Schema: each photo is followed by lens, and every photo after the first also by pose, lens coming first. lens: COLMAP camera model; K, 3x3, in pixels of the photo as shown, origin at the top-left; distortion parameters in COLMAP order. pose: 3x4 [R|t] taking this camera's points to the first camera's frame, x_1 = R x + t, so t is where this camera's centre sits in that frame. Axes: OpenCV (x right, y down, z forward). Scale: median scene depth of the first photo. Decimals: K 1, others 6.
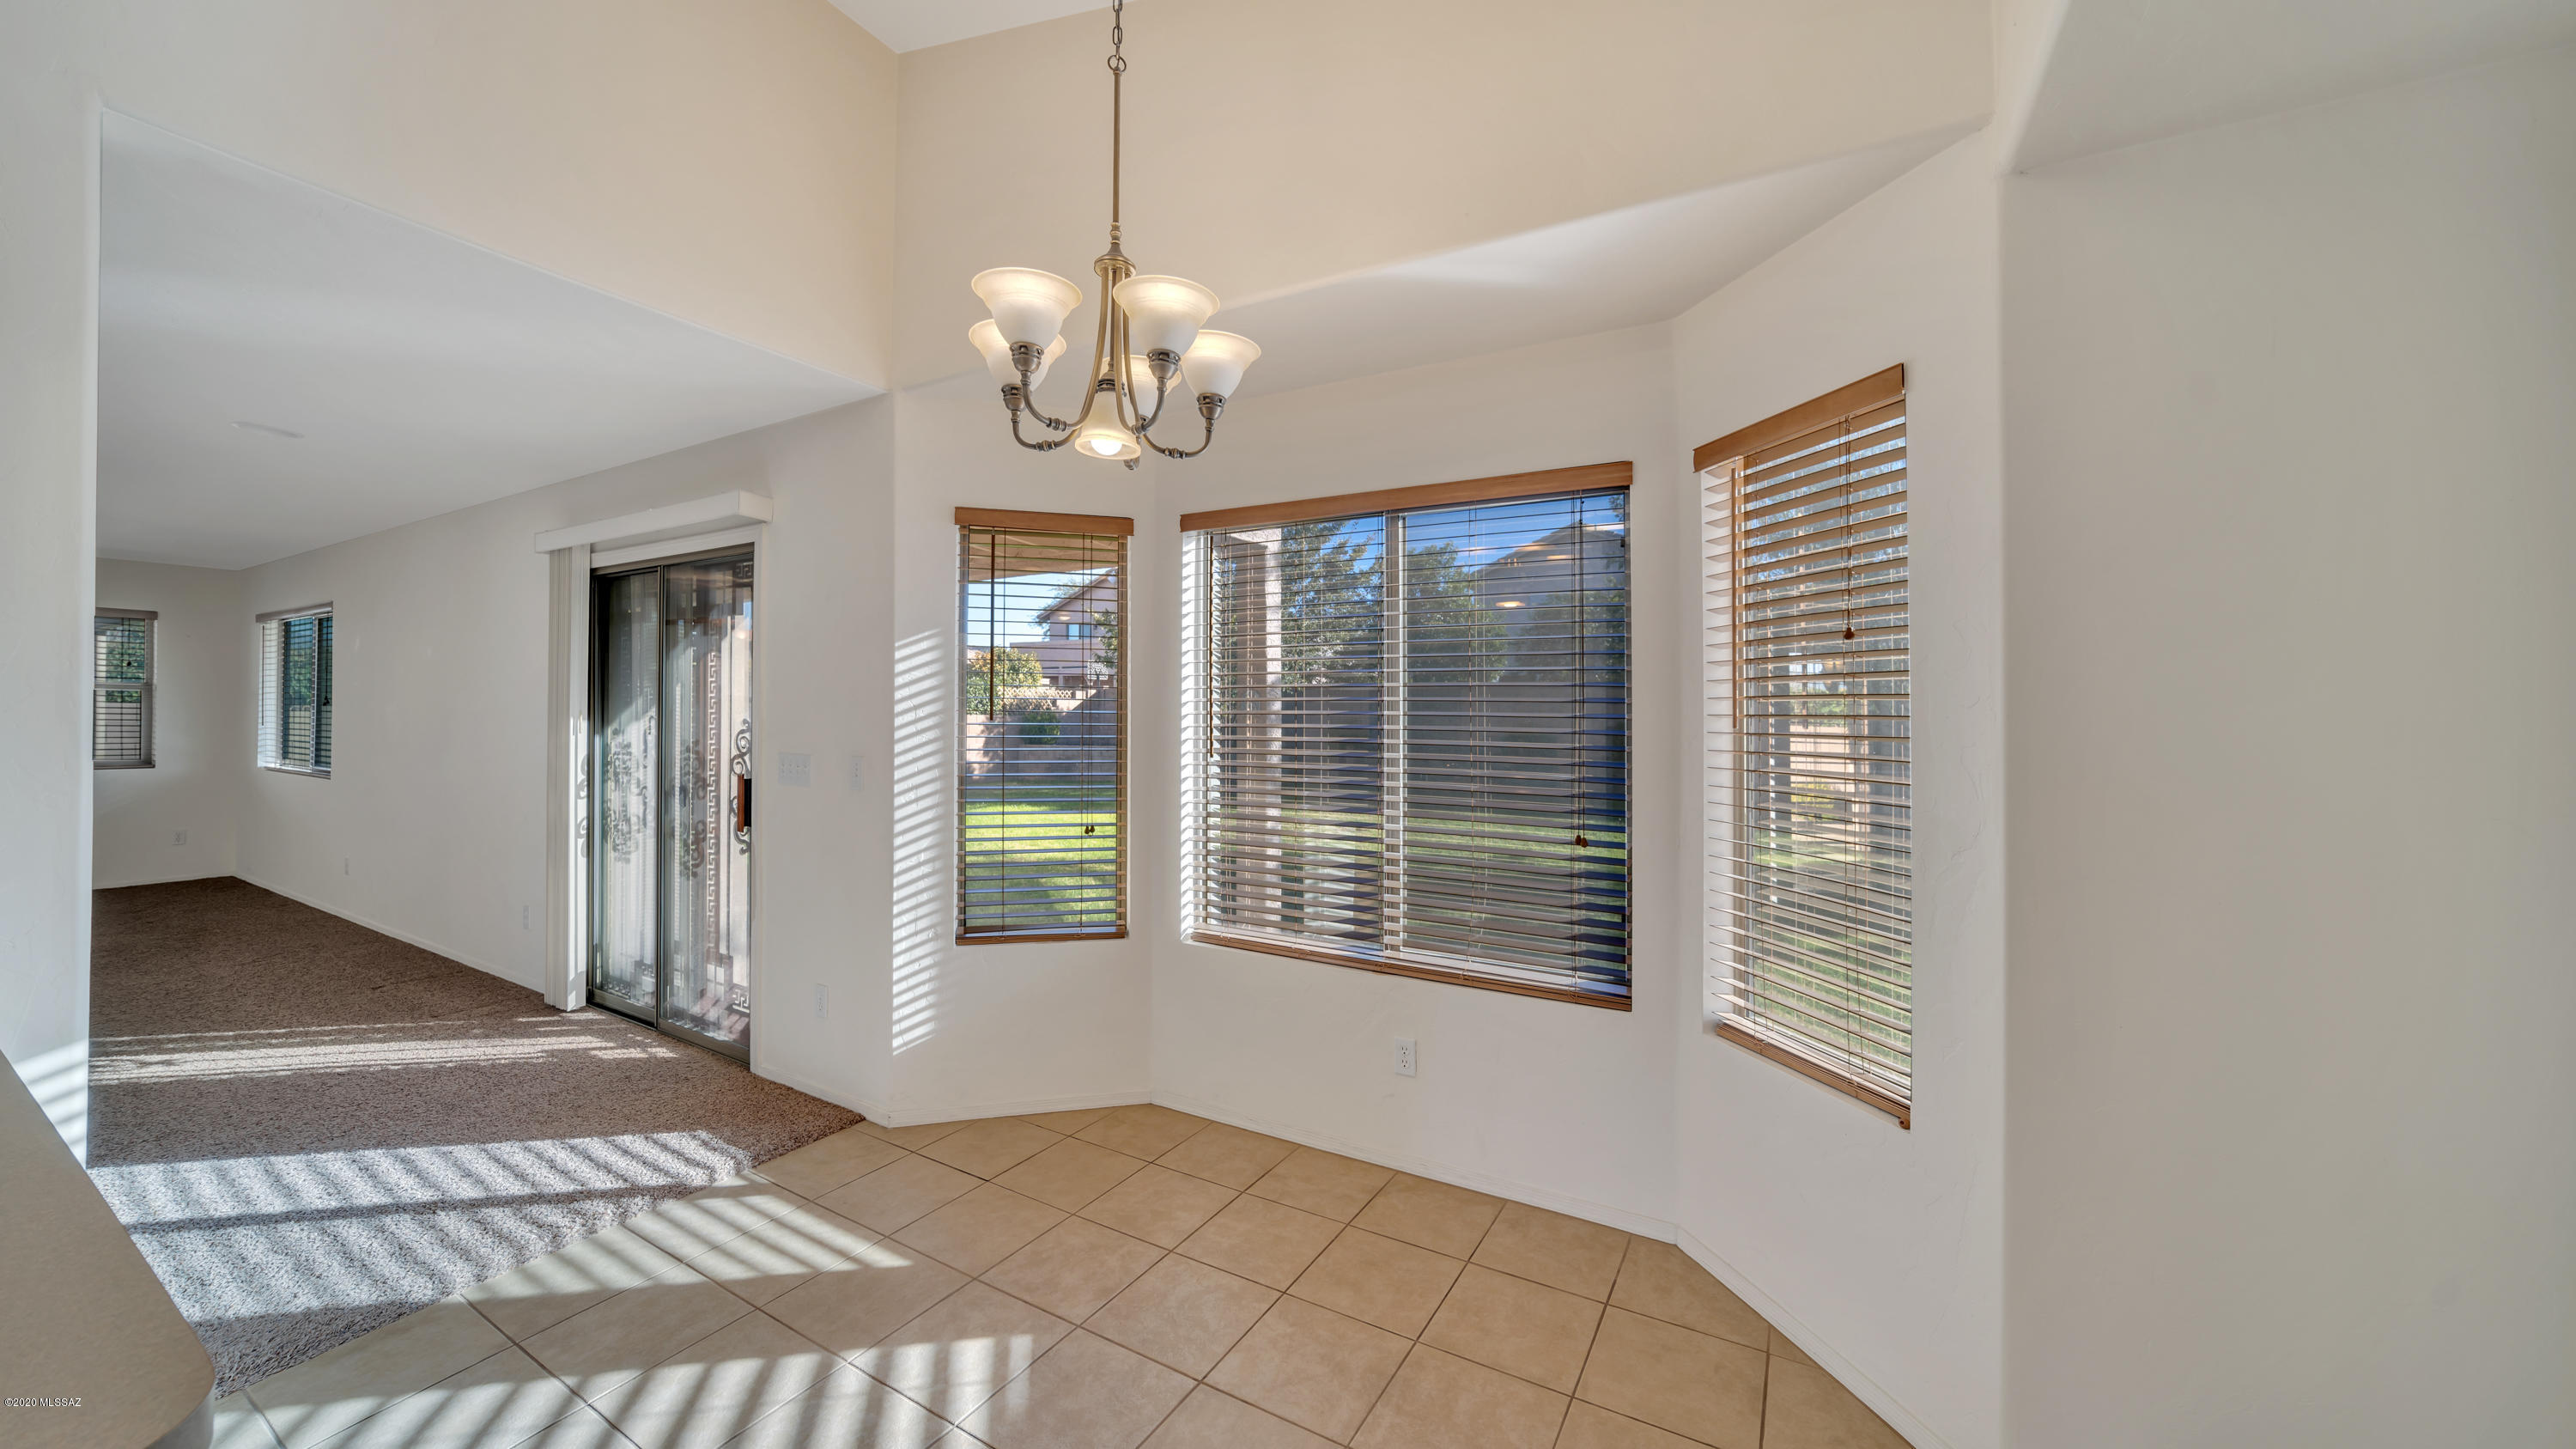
lens RADIAL K [[897.6, 0, 1300.6], [0, 897.6, 696.6], [0, 0, 1]] dist [-0.010462, 0.000278]
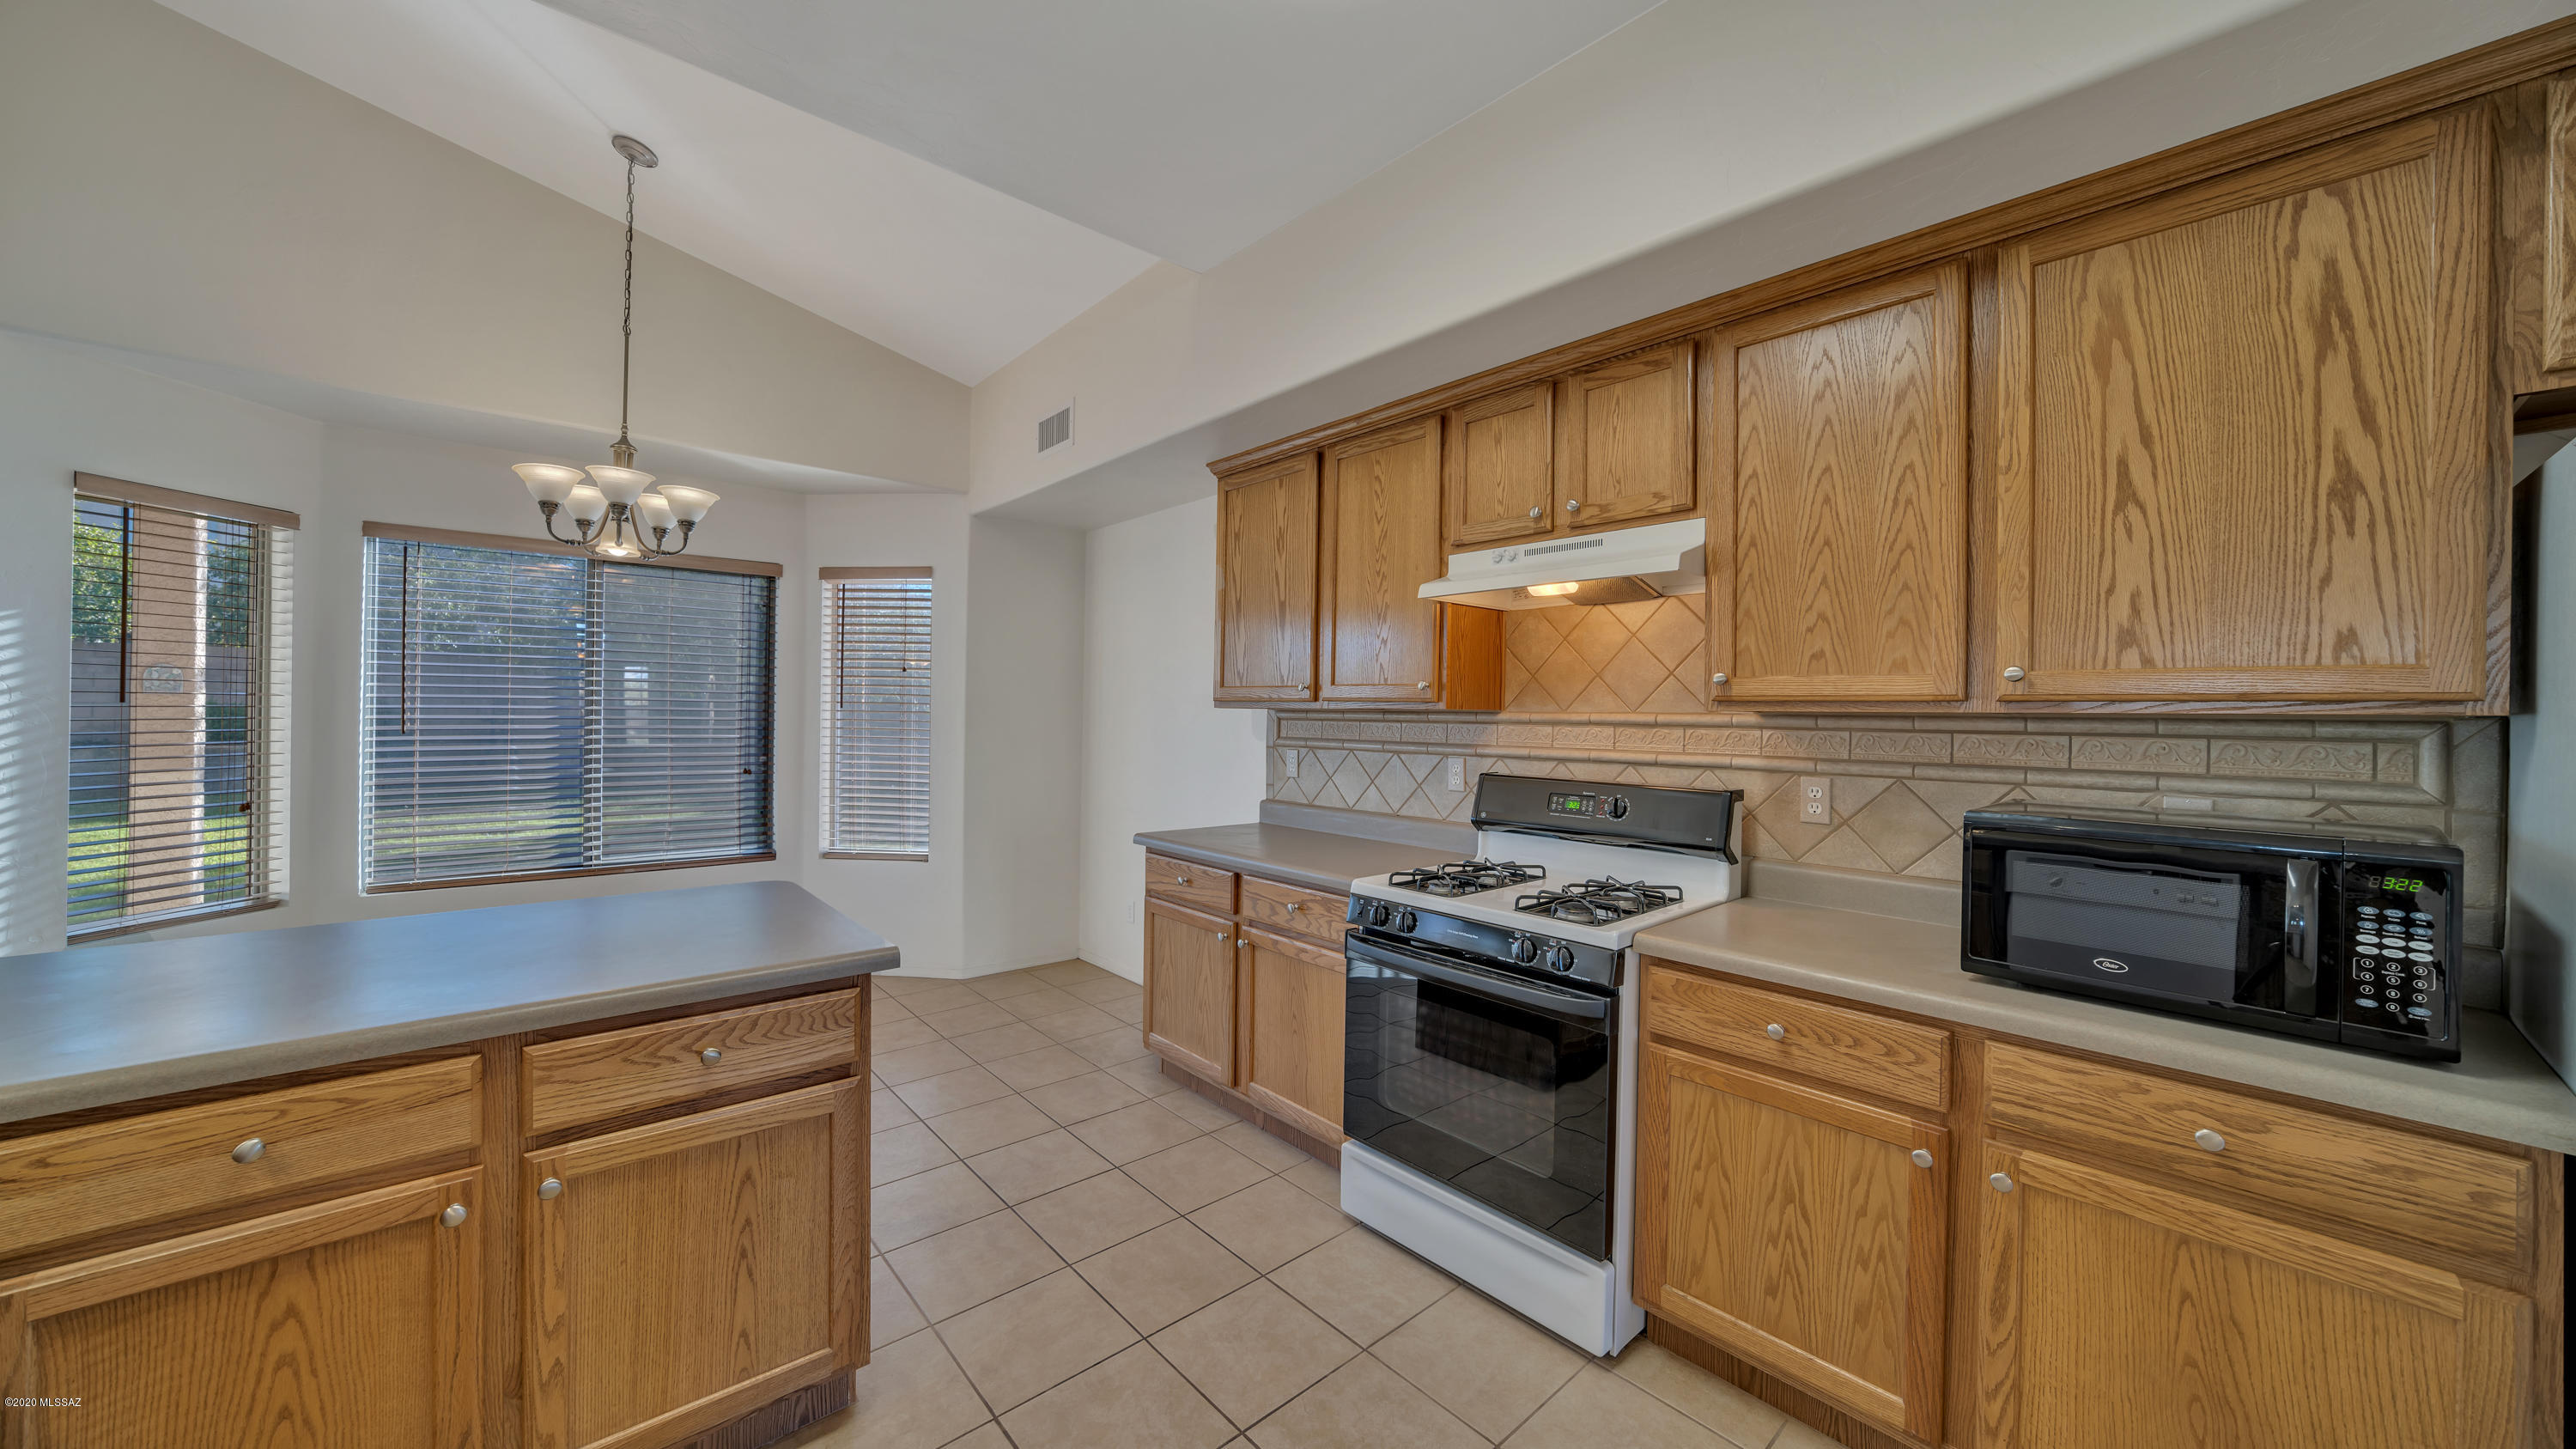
lens RADIAL K [[897.6, 0, 1280.1], [0, 897.6, 709.9], [0, 0, 1]] dist [-0.010462, 0.000278]
pose [[0.311711, -0.007700, 0.950146, -1.124018], [-0.029907, 0.999392, 0.017911, -0.027163], [-0.949706, -0.033999, 0.311291, -0.600180]]
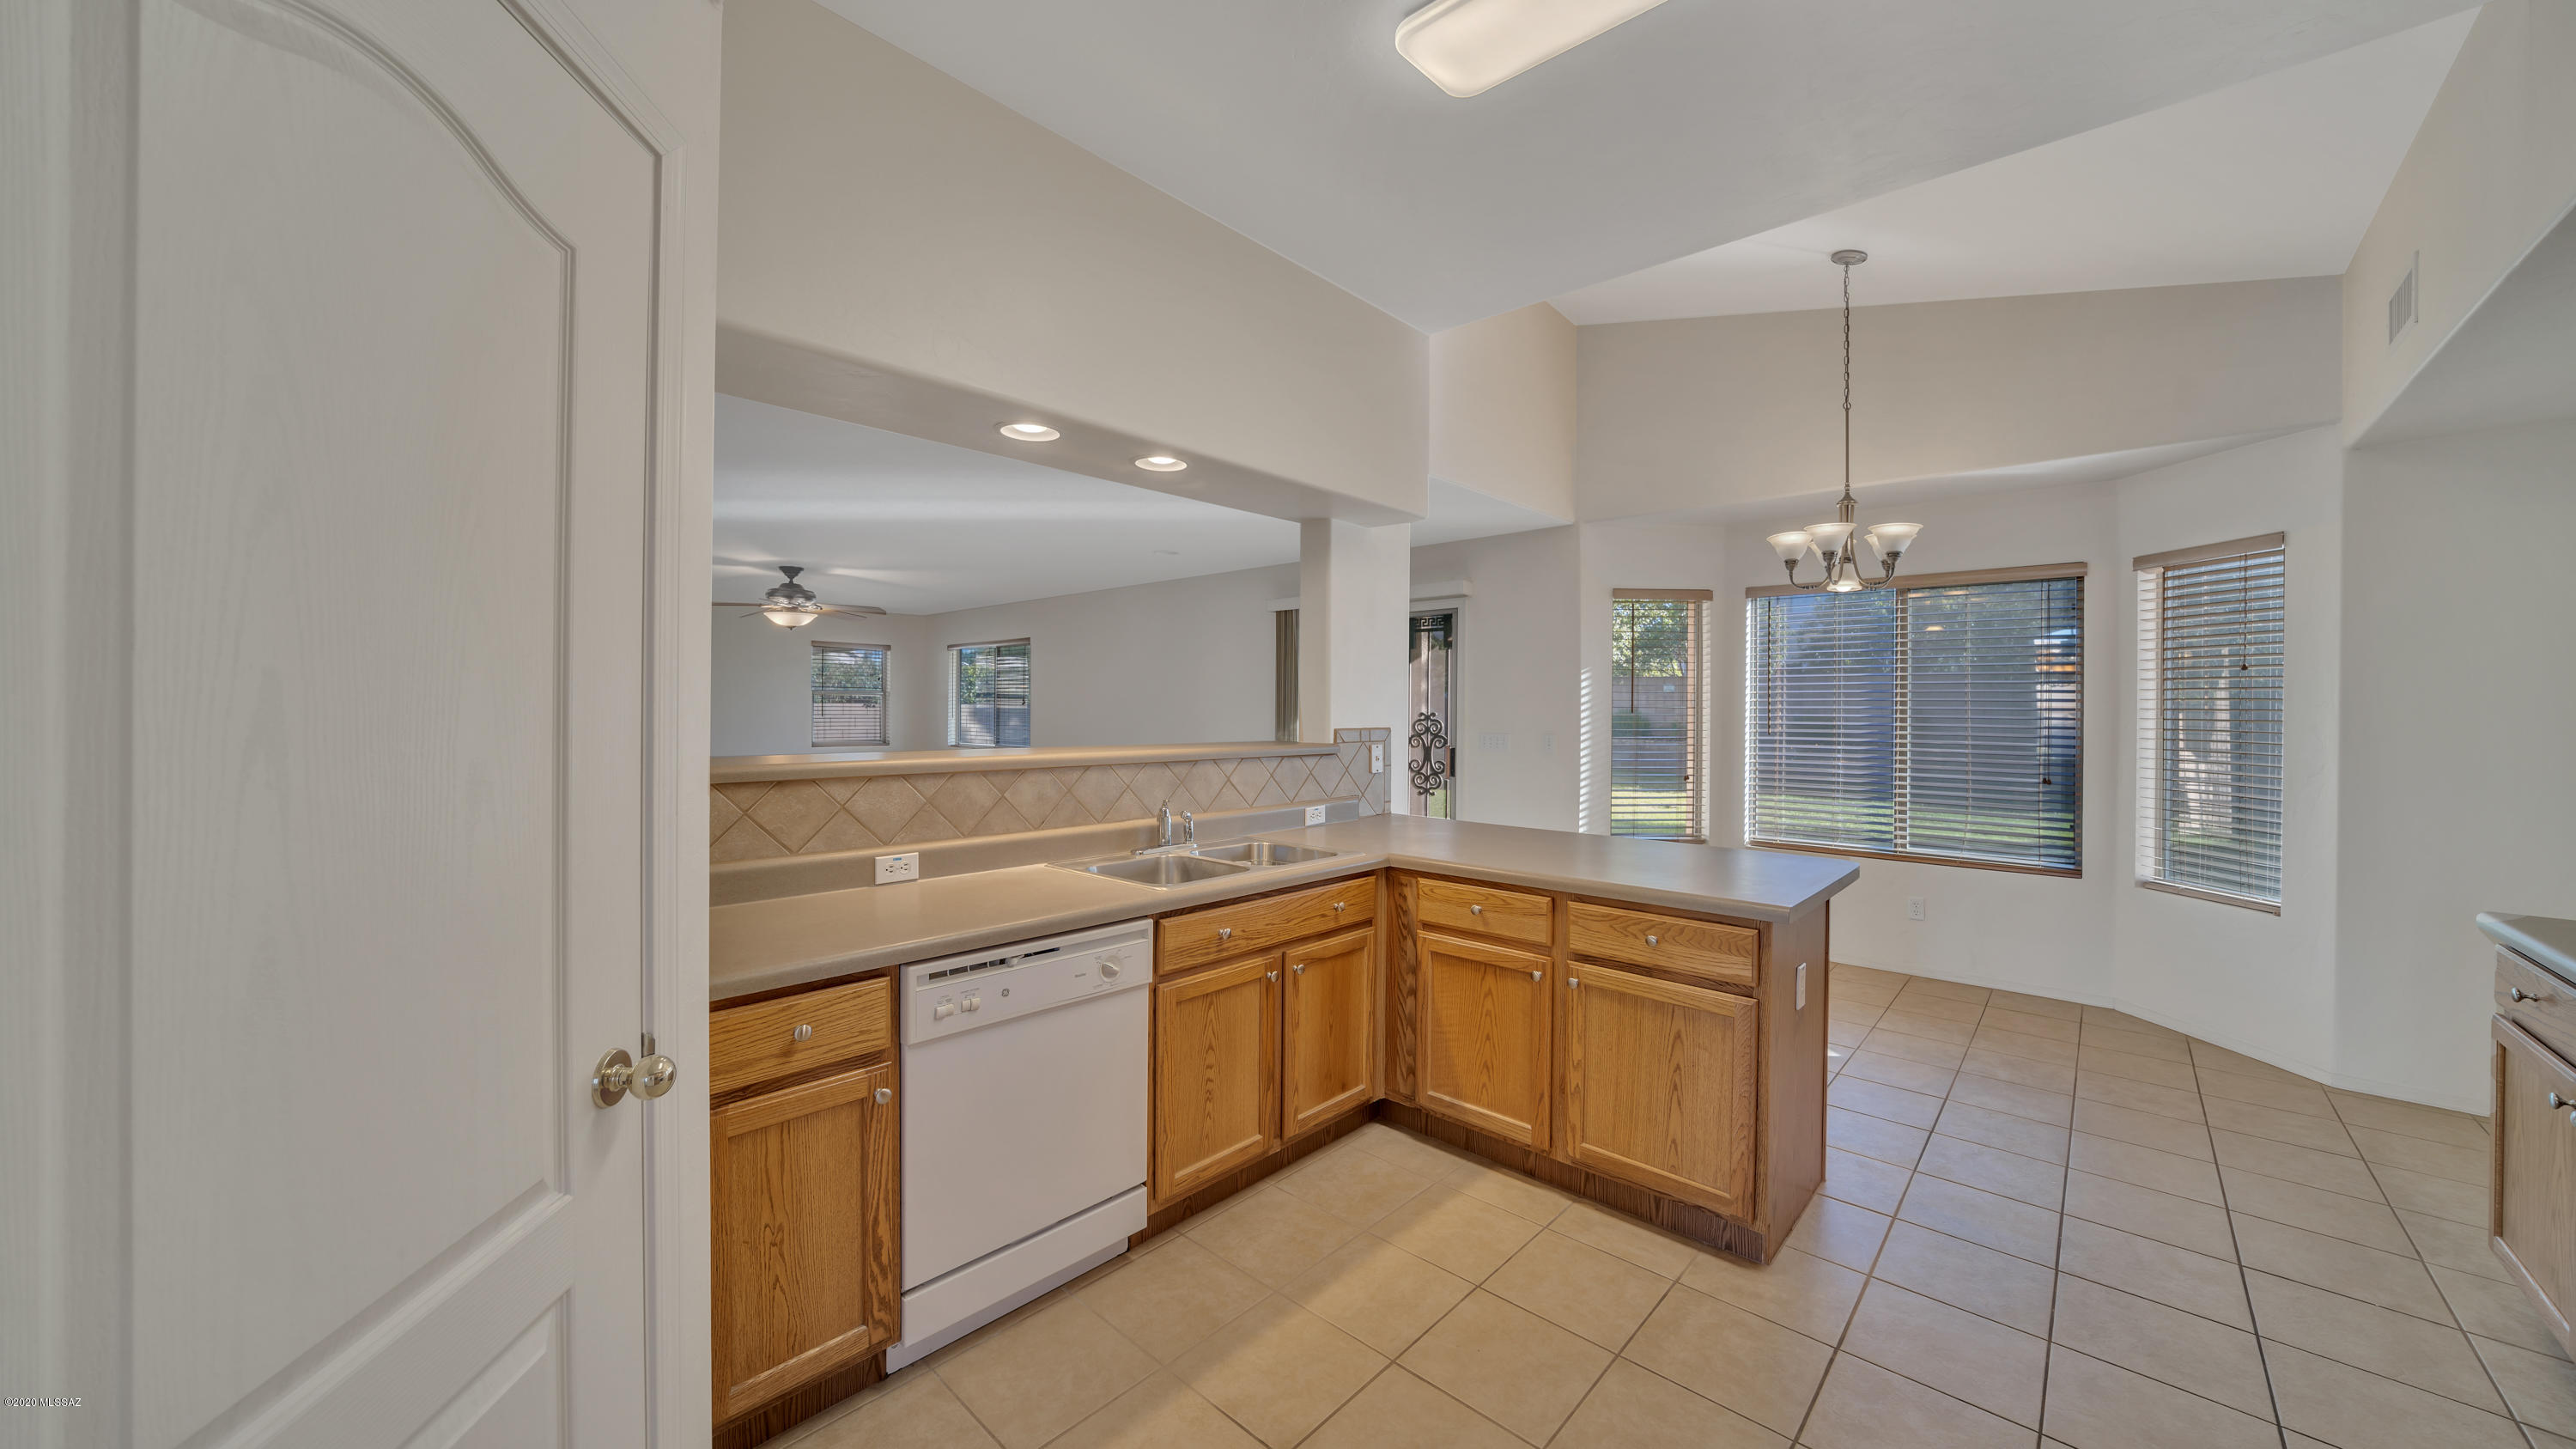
lens RADIAL K [[897.6, 0, 1286.3], [0, 897.6, 717.4], [0, 0, 1]] dist [-0.010462, 0.000278]
pose [[0.977913, -0.002365, -0.208998, -0.822173], [0.009012, 0.999483, 0.030858, -0.032326], [0.208817, -0.032060, 0.977429, -1.061803]]
